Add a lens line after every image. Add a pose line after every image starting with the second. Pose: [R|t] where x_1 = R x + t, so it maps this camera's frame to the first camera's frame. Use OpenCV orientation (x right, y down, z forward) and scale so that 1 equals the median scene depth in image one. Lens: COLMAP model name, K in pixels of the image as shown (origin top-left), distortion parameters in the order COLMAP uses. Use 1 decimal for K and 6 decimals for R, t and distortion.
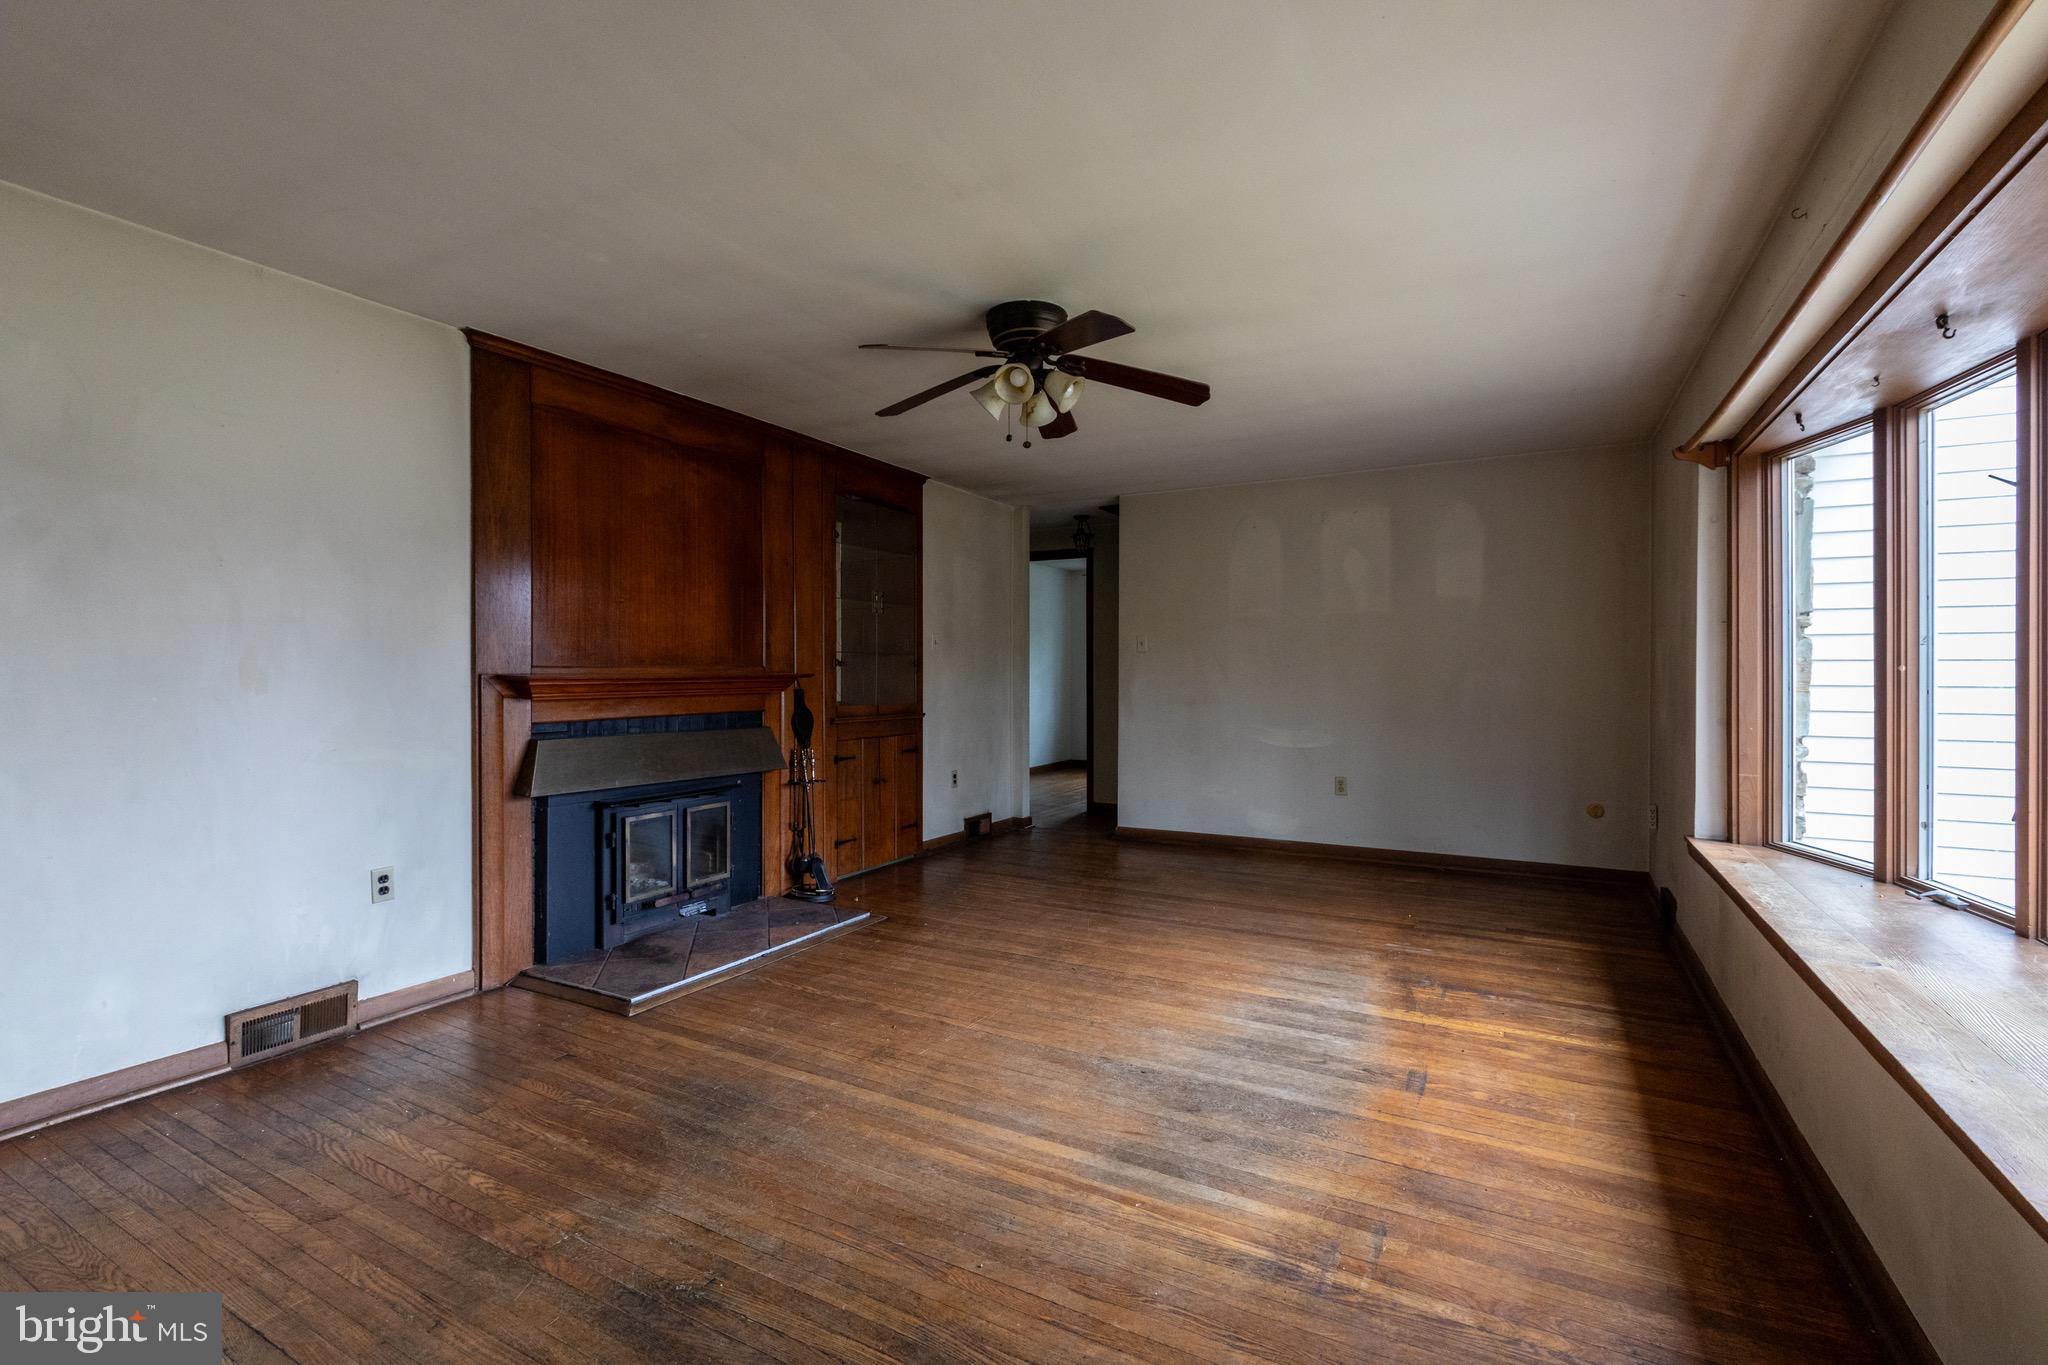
lens RADIAL K [[932.2, 0, 999.9], [0, 932.2, 675.0], [0, 0, 1]] dist [-0.002424, -0.000652]
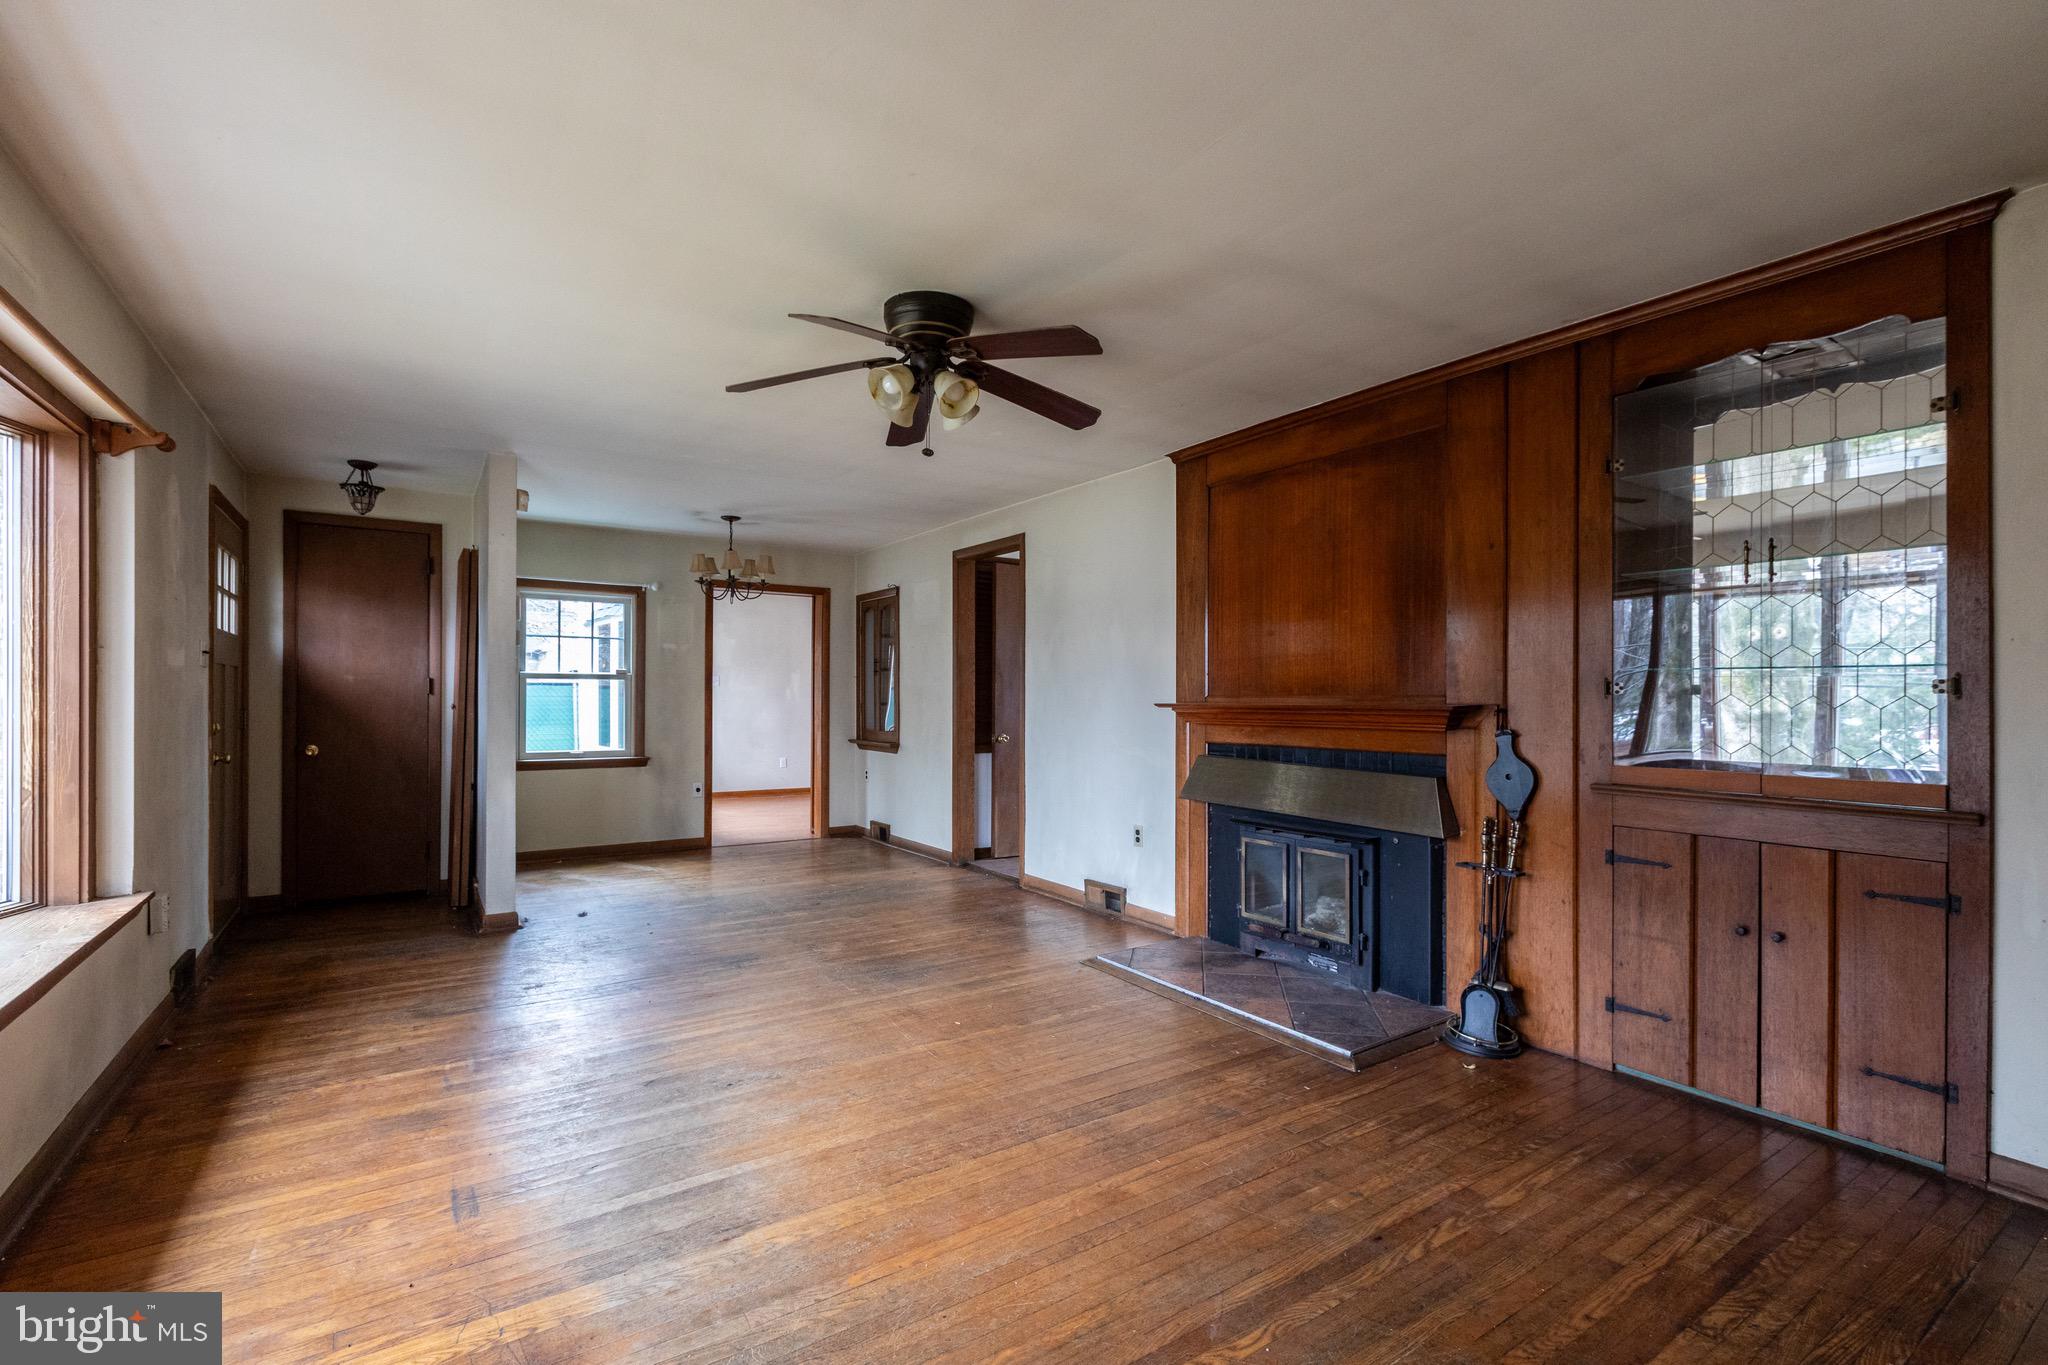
lens RADIAL K [[932.2, 0, 1042.9], [0, 932.2, 699.6], [0, 0, 1]] dist [-0.002424, -0.000652]
pose [[-0.441655, 0.000698, -0.897185, 0.736212], [-0.008919, 0.999947, 0.005168, -0.009626], [0.897141, 0.010284, -0.441625, 1.396060]]
